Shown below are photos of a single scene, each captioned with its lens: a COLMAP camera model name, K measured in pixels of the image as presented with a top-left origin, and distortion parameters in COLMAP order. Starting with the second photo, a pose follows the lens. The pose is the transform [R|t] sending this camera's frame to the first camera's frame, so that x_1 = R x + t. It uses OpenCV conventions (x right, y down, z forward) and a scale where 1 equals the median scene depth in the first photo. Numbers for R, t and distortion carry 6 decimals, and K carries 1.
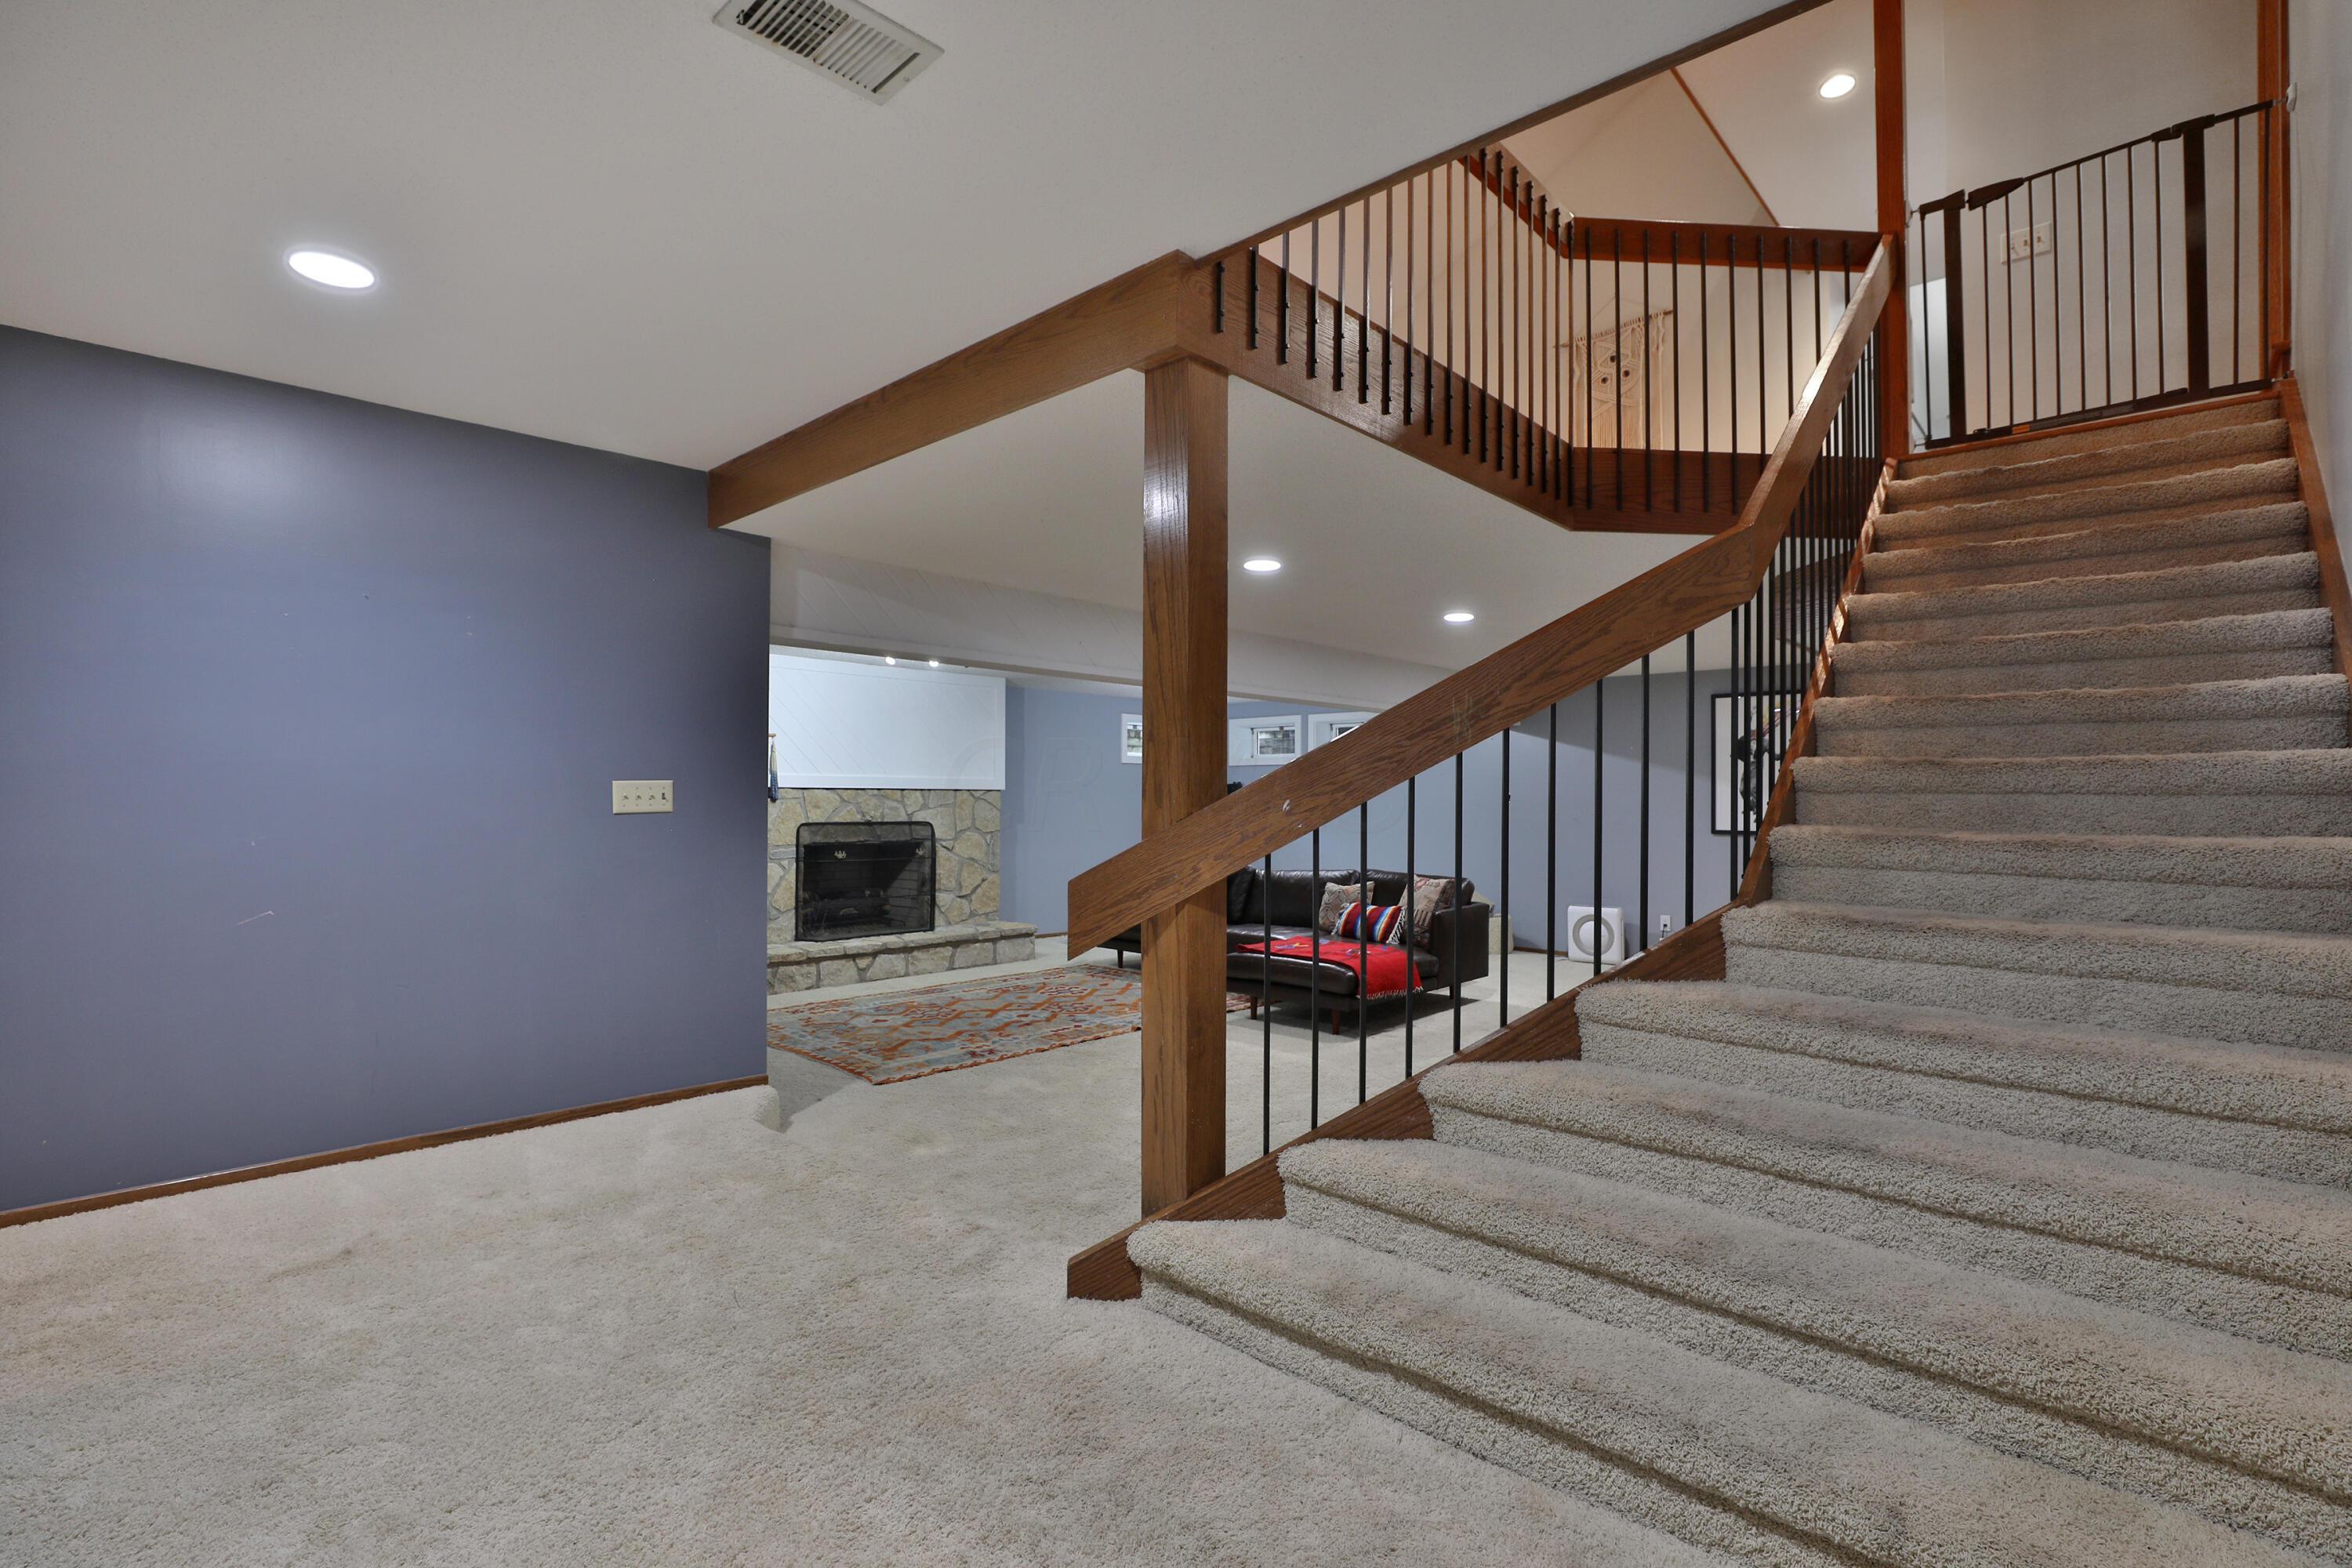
lens RADIAL K [[1073.9, 0, 1192.7], [0, 1073.9, 793.4], [0, 0, 1]] dist [-0.002710, -0.000094]
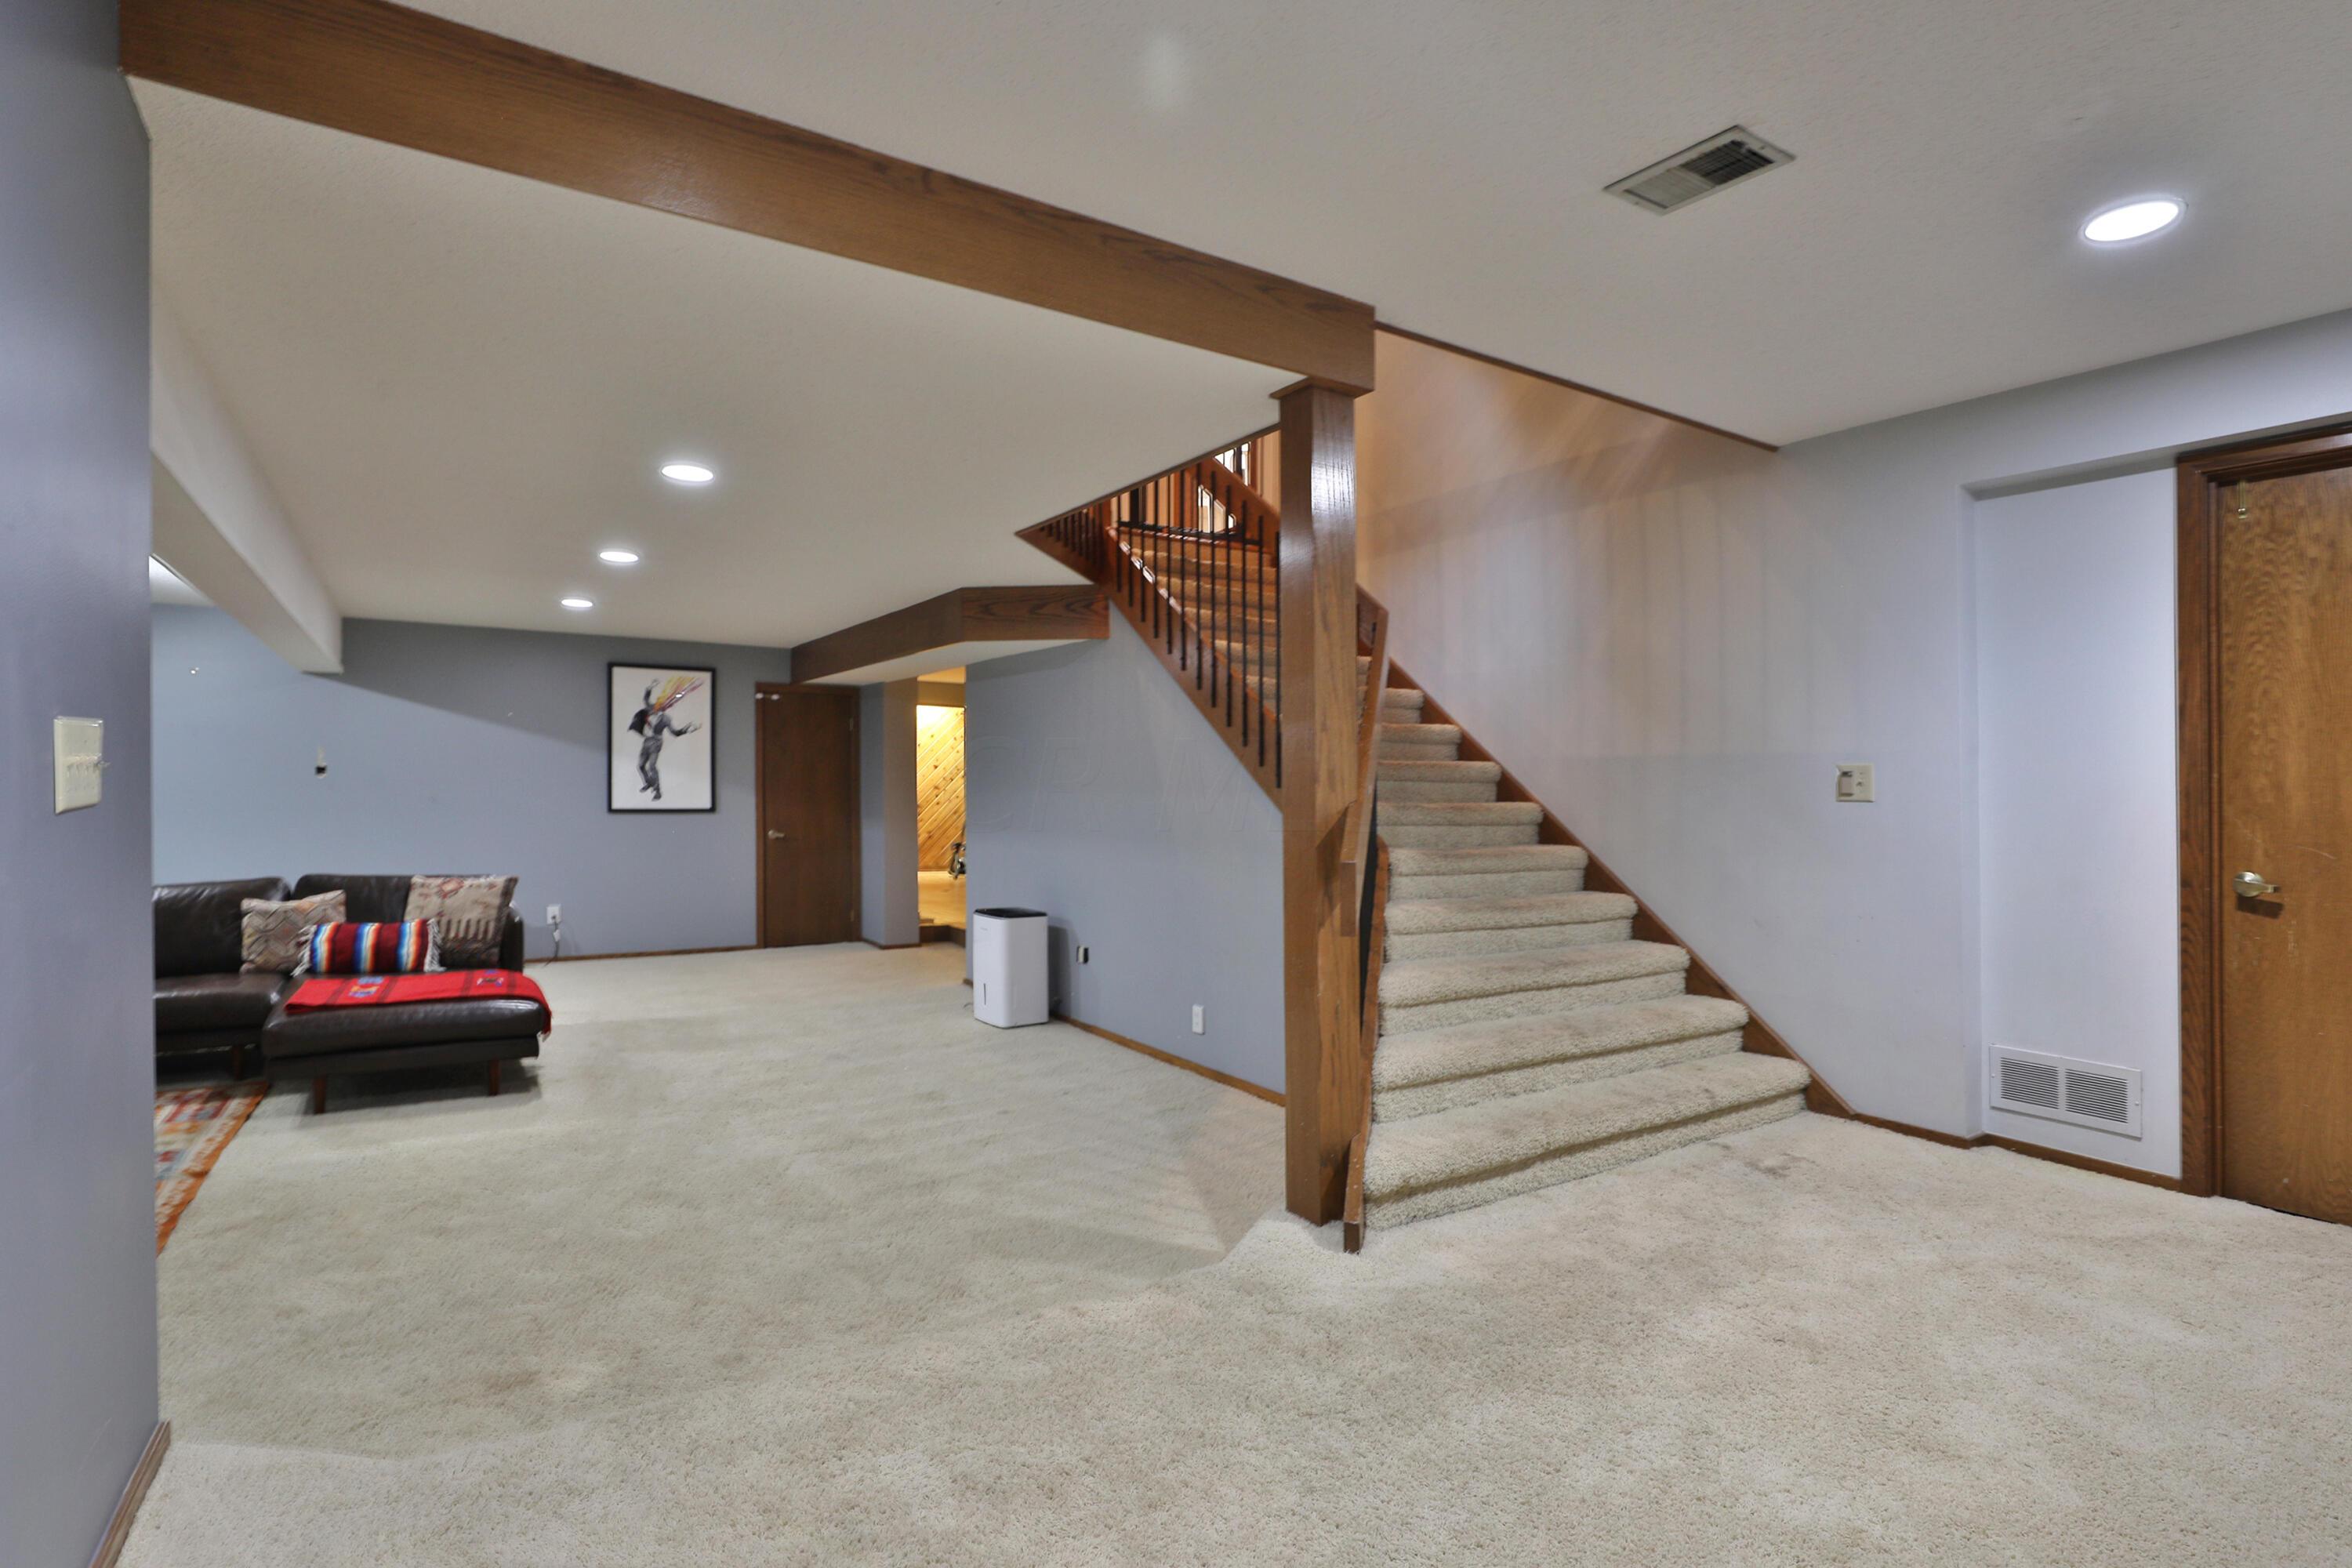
lens RADIAL K [[1173.1, 0, 1181.0], [0, 1173.1, 782.2], [0, 0, 1]] dist [-0.011717, 0.000583]
pose [[0.265349, 0.002230, 0.964150, -0.411074], [-0.017356, 0.999846, 0.002464, 0.000849], [-0.963996, -0.017387, 0.265347, 0.277846]]
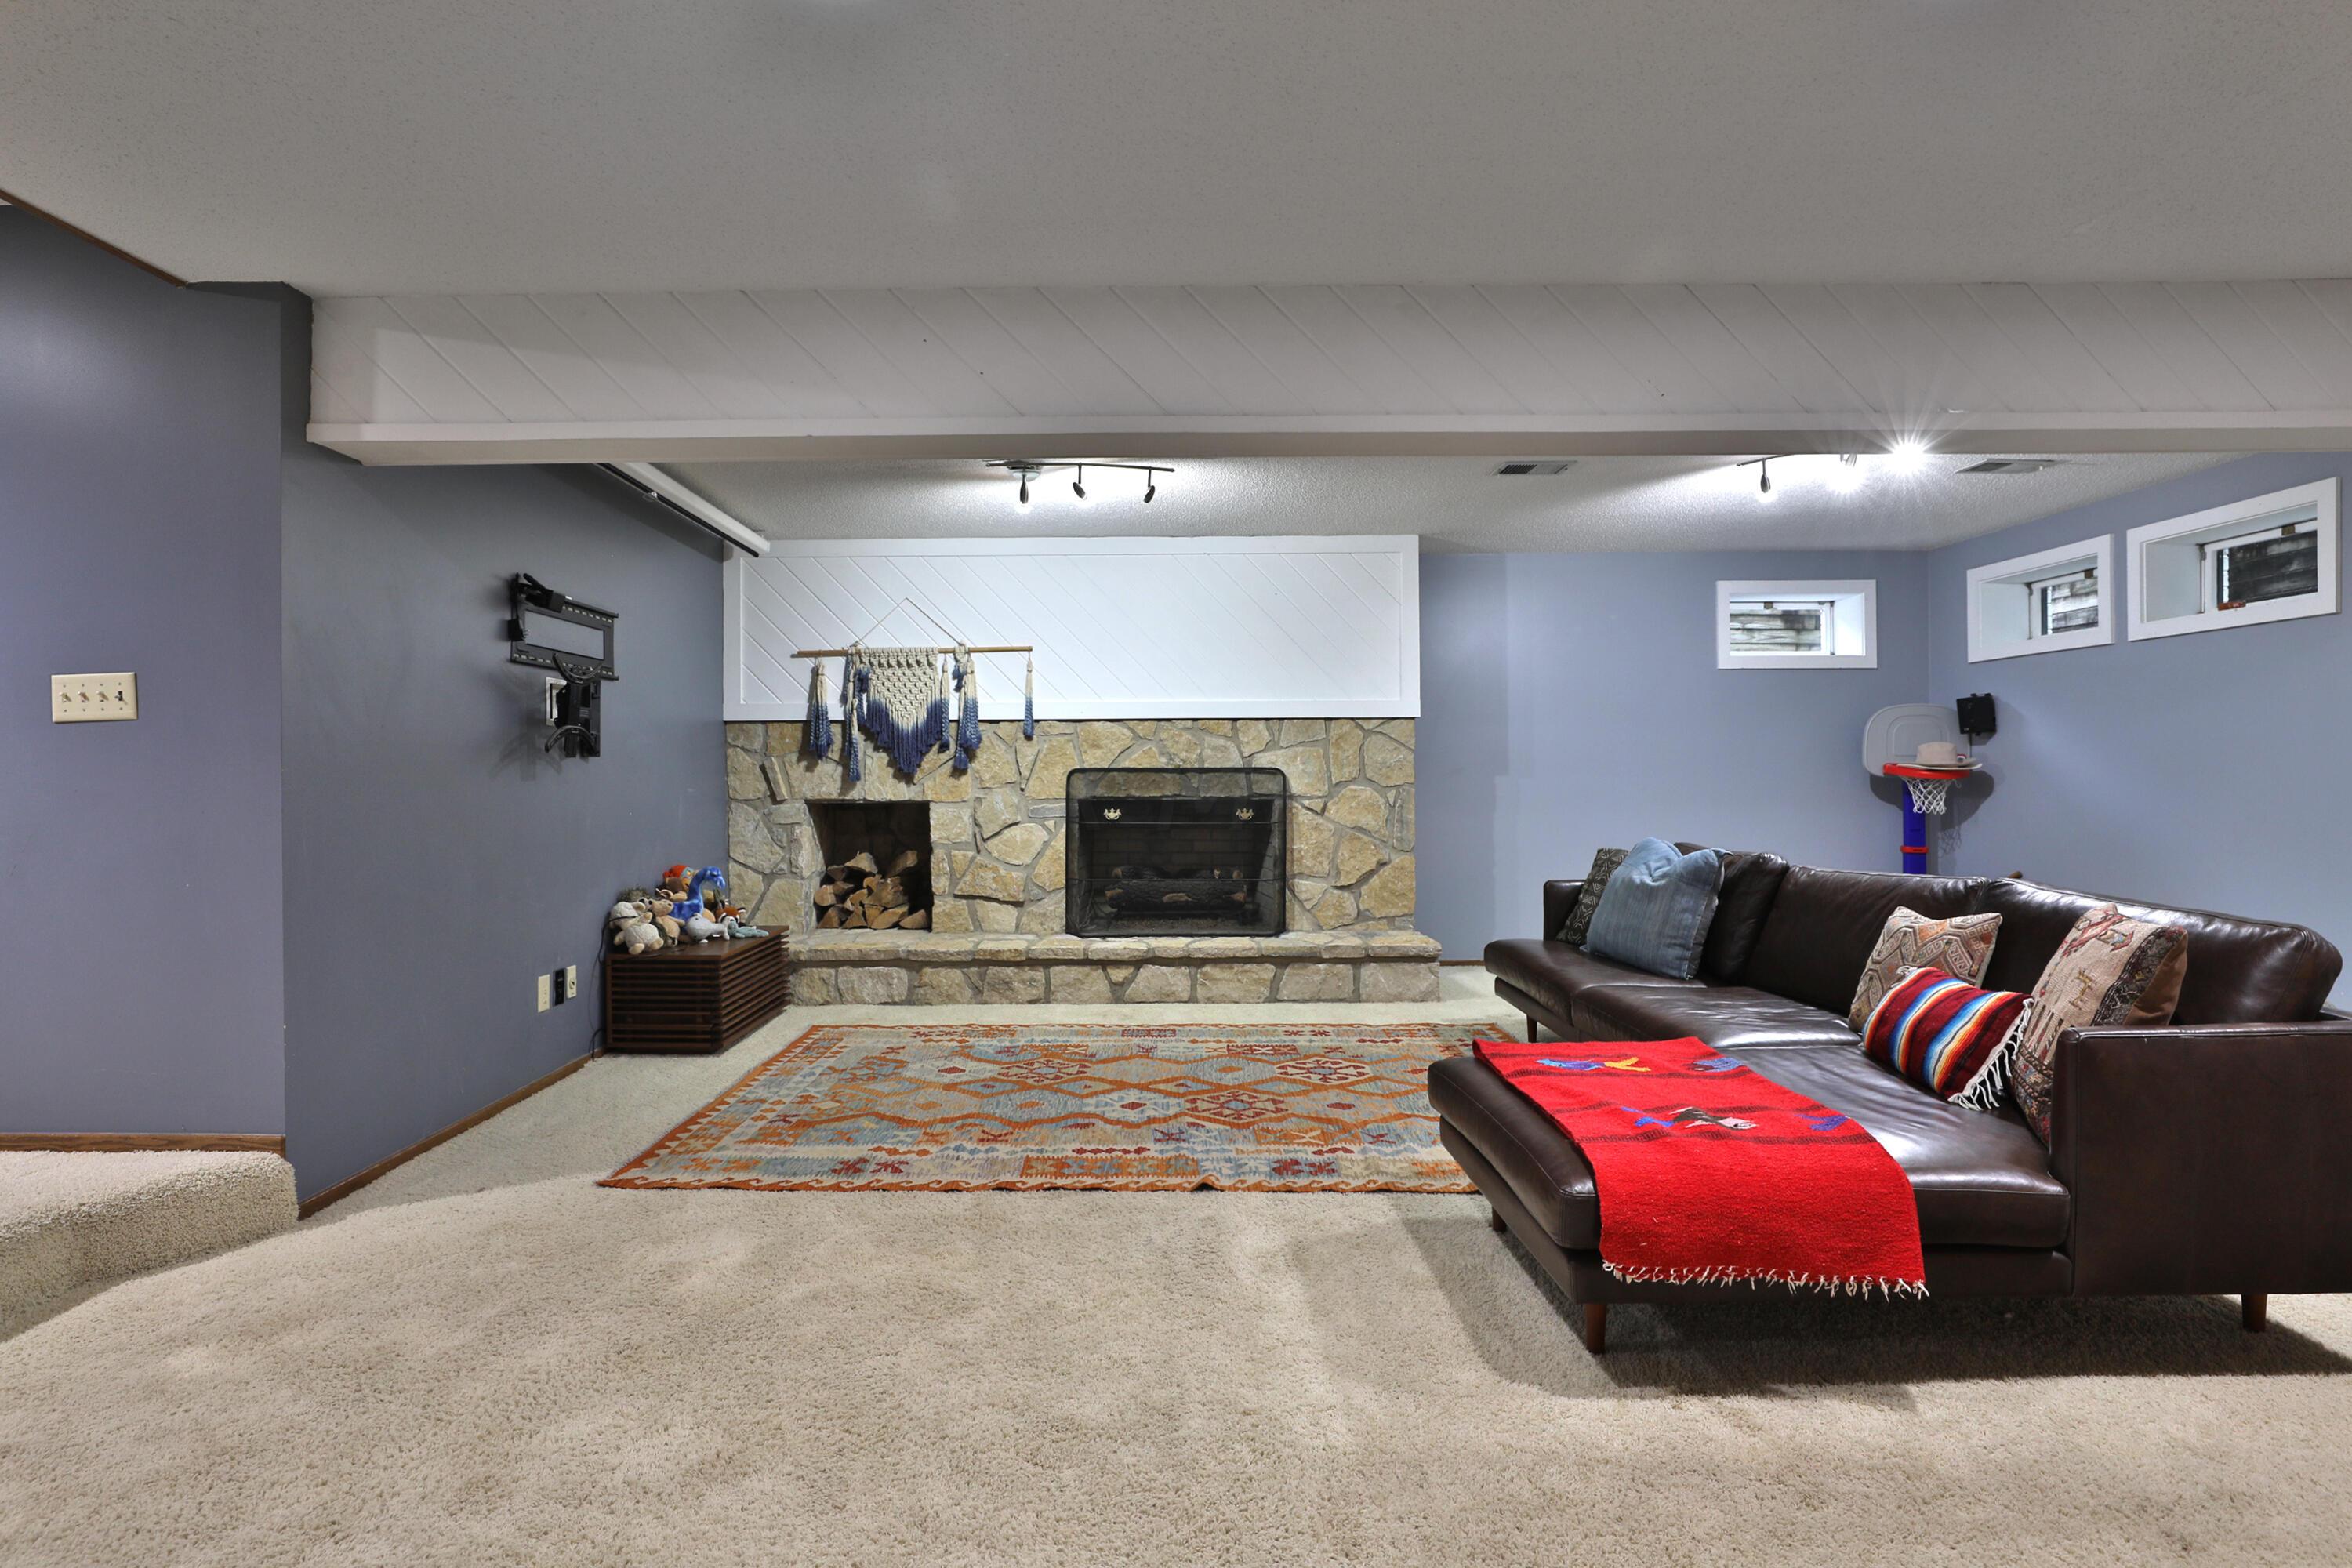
lens RADIAL K [[1173.1, 0, 1170.7], [0, 1173.1, 777.1], [0, 0, 1]] dist [-0.011717, 0.000583]
pose [[0.677092, -0.005200, -0.735880, 0.255332], [0.012236, 0.999916, 0.004192, 0.030682], [0.735797, -0.011842, 0.677099, 0.518379]]
